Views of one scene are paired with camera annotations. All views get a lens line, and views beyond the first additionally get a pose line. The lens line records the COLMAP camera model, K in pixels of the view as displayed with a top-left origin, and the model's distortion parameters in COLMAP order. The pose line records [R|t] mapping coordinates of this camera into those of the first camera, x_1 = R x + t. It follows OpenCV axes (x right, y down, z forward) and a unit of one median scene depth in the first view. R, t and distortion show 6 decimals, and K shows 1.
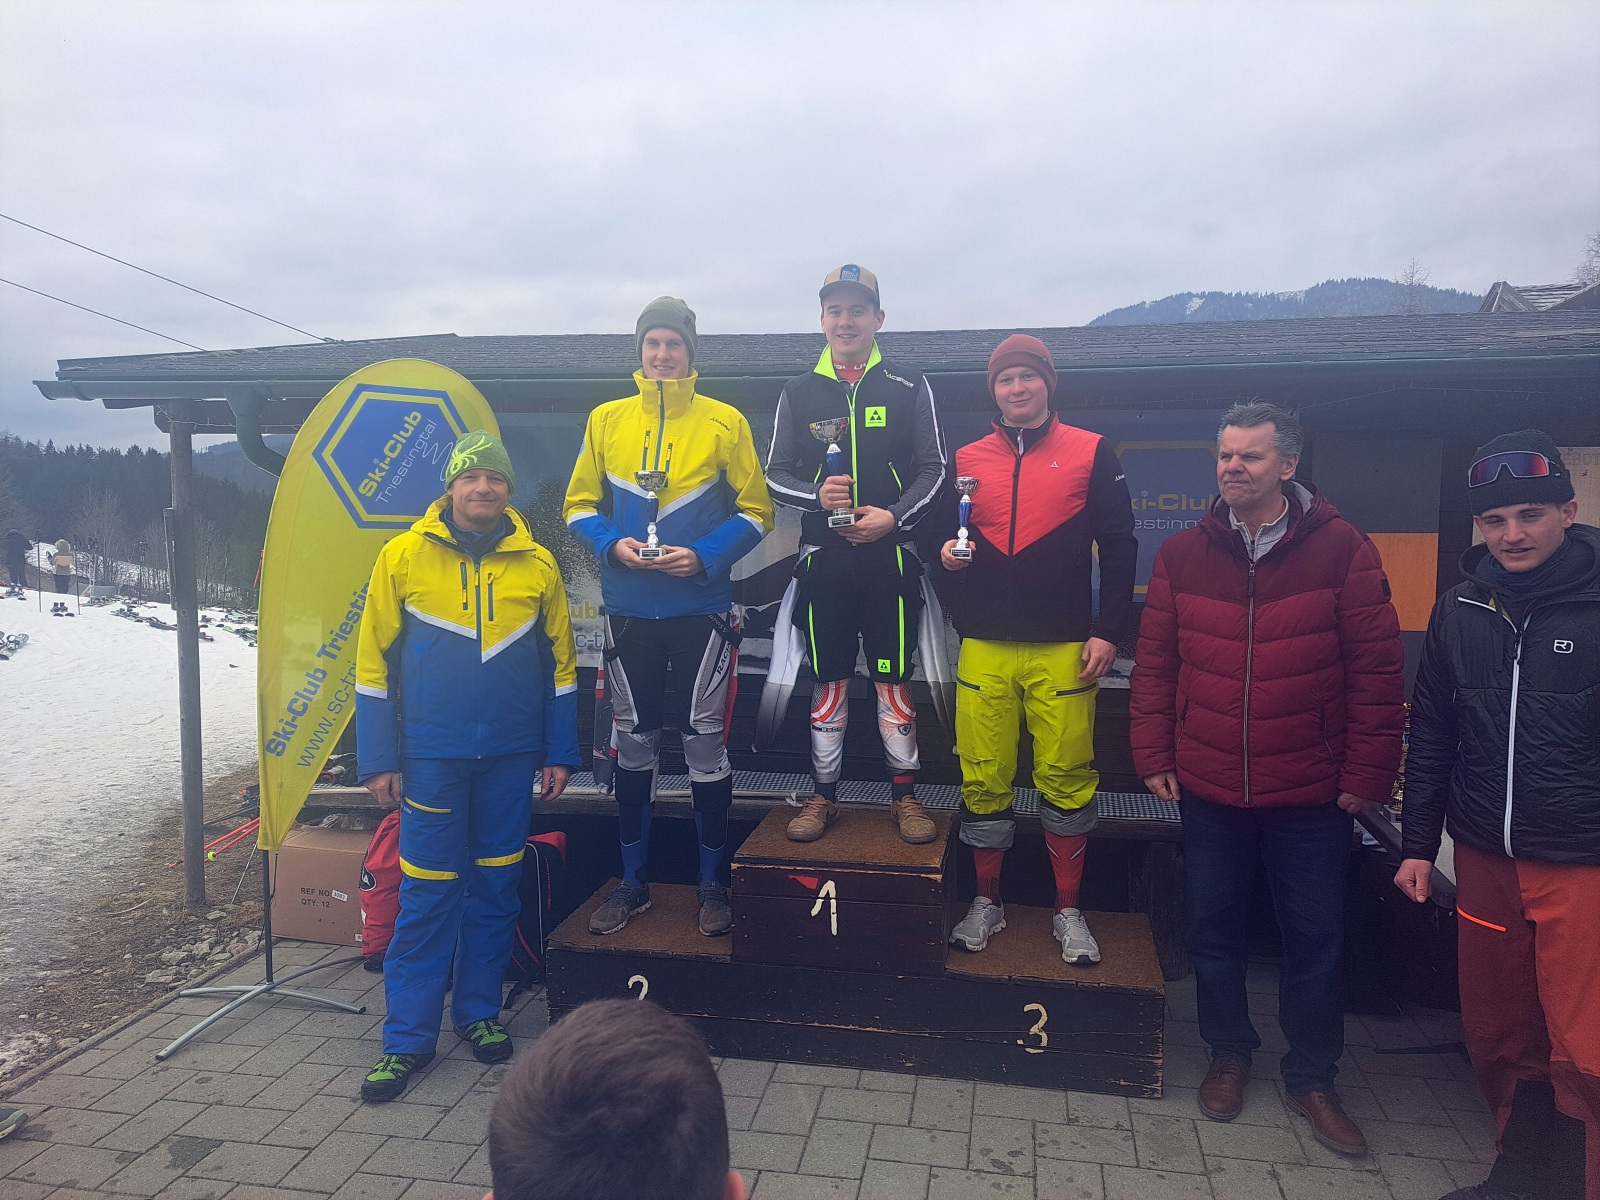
lens RADIAL K [[1234.5, 0, 807.5], [0, 1234.5, 566.8], [0, 0, 1]] dist [0.004660, -0.001009]
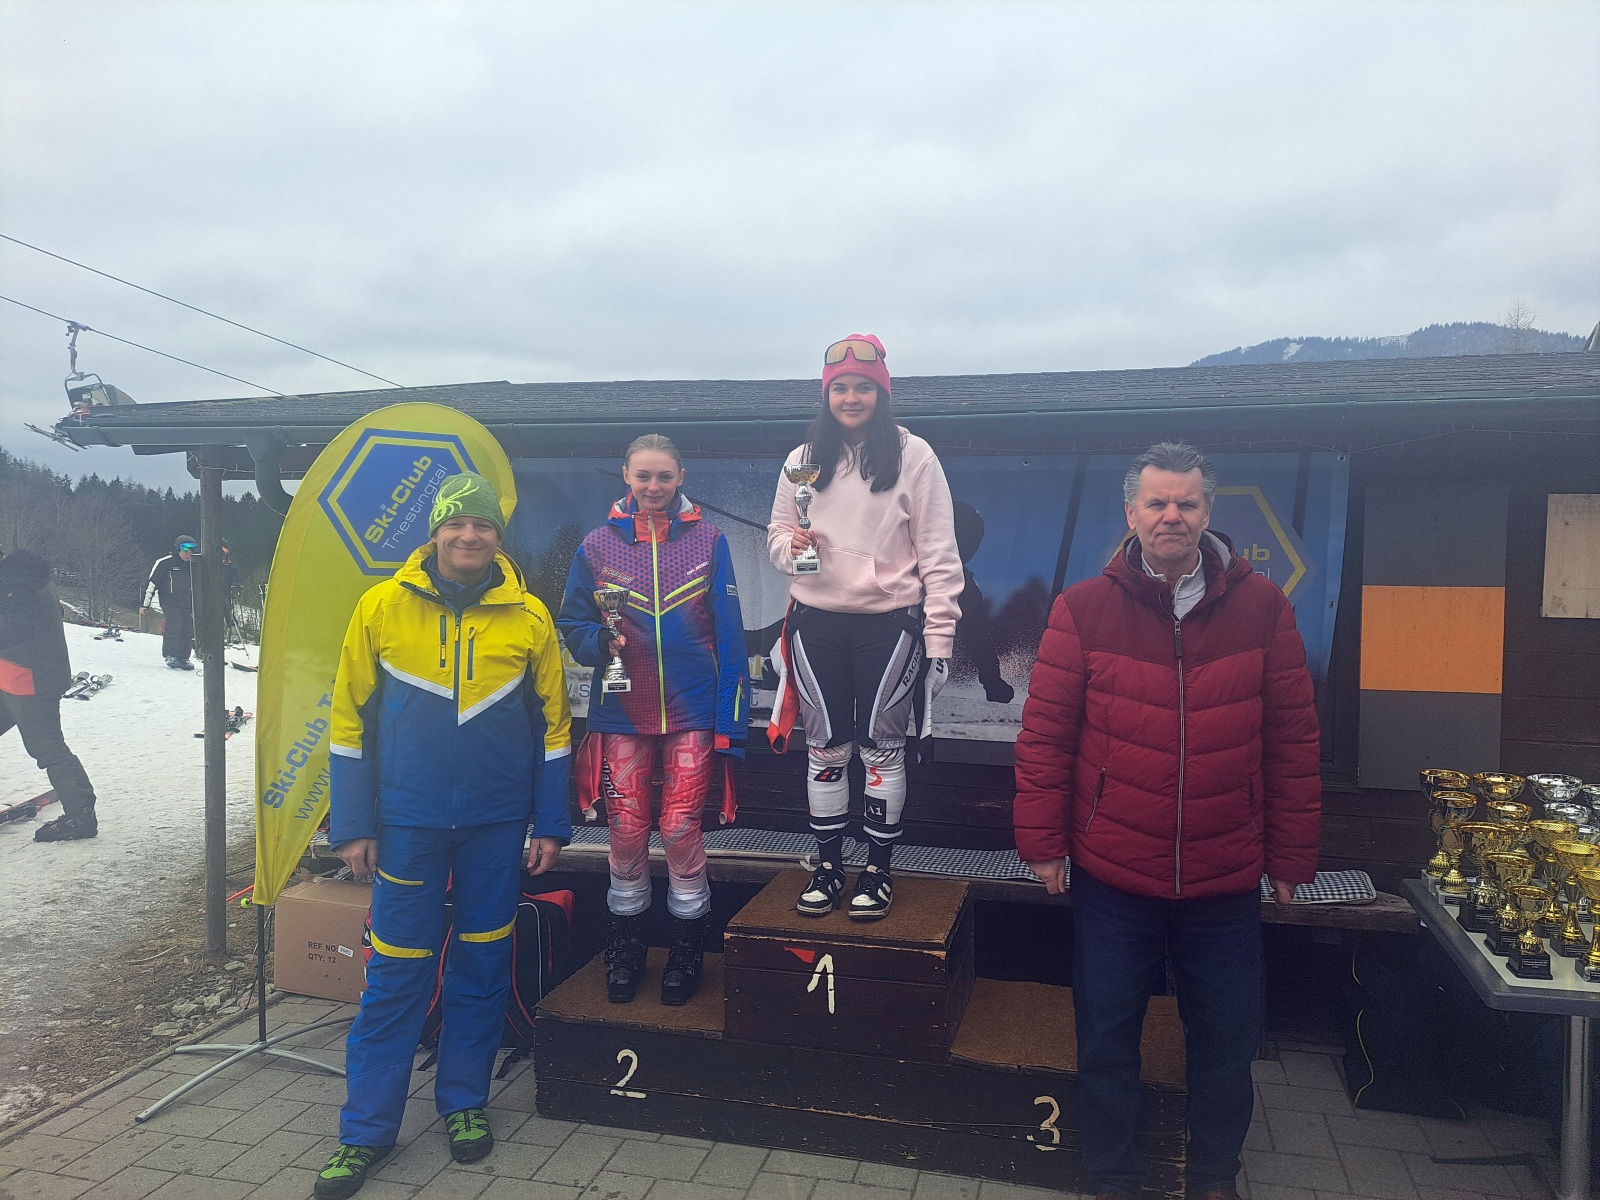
lens RADIAL K [[1234.5, 0, 807.5], [0, 1234.5, 566.8], [0, 0, 1]] dist [0.004660, -0.001009]
pose [[0.997565, 0.005021, -0.069567, 0.056465], [-0.007651, 0.999264, -0.037578, -0.003530], [0.069327, 0.038019, 0.996869, 0.045722]]
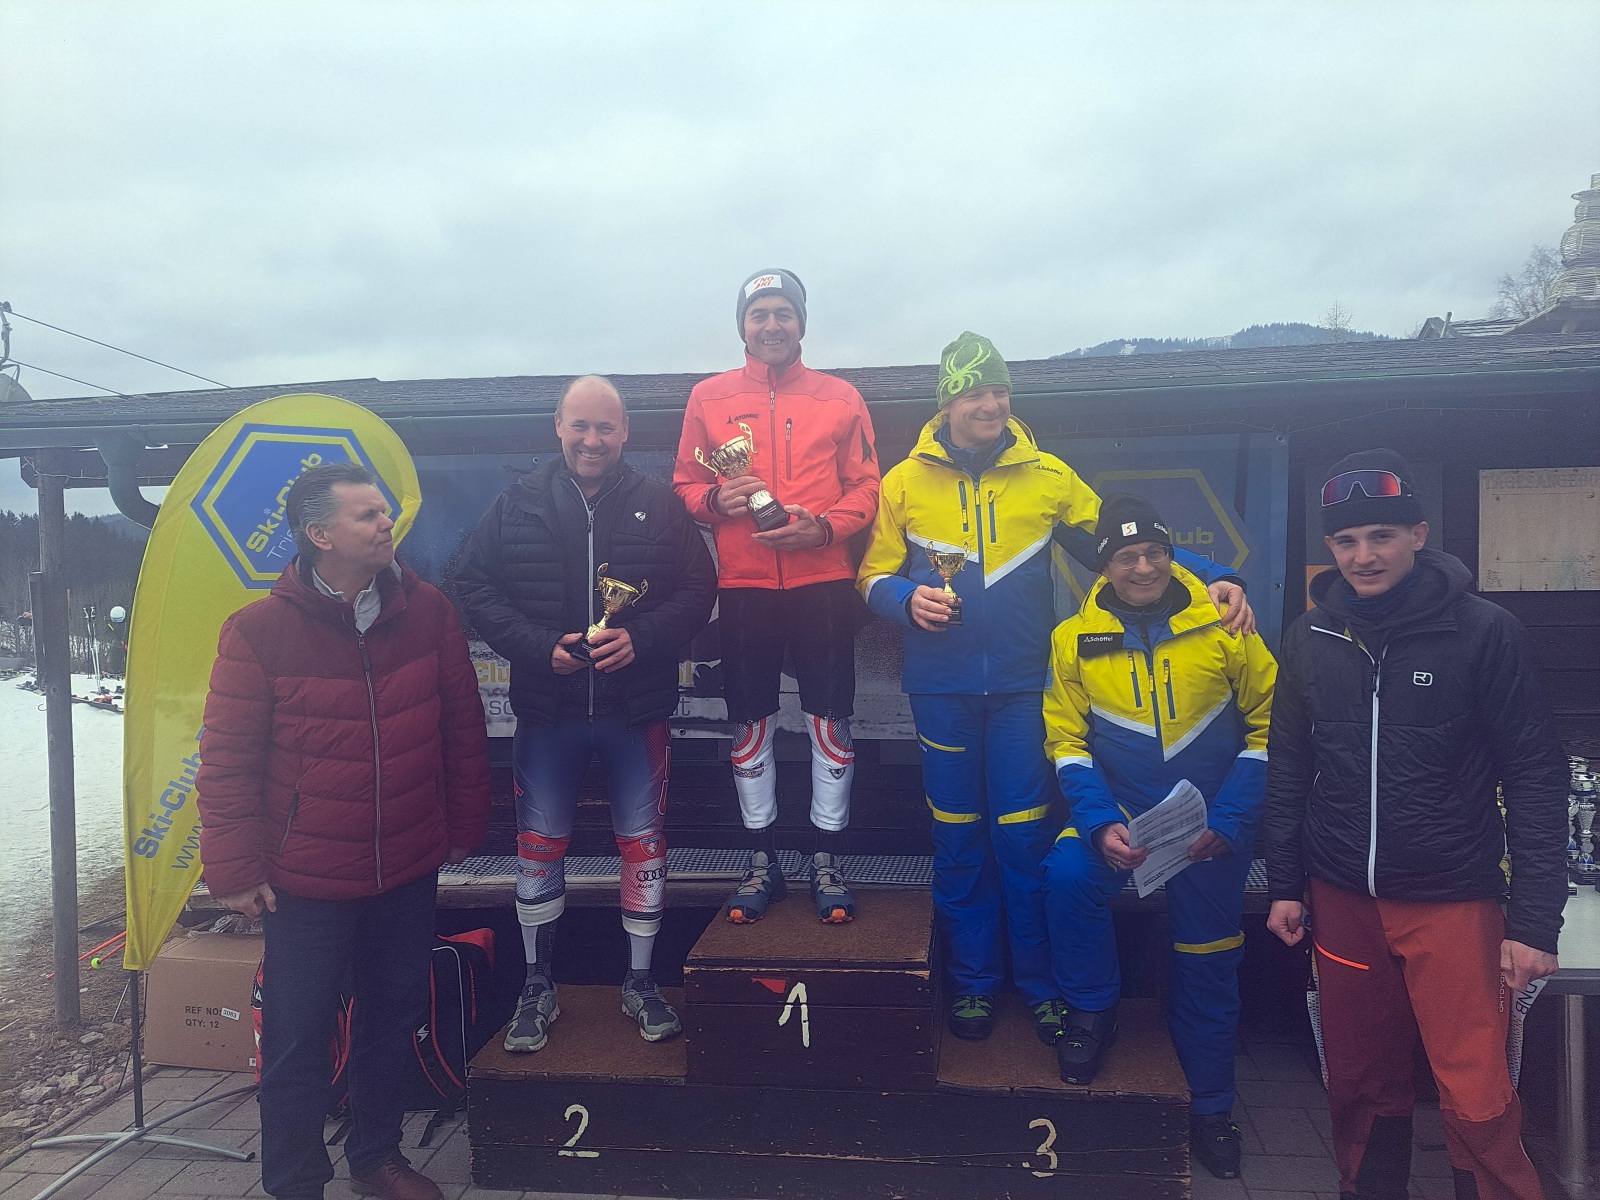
lens RADIAL K [[1235.6, 0, 831.4], [0, 1235.6, 547.8], [0, 0, 1]] dist [0.011960, -0.016602]
pose [[0.997858, -0.024775, 0.060548, -0.003714], [0.028026, 0.998178, -0.053439, -0.001503], [-0.059113, 0.055022, 0.996734, 0.103073]]
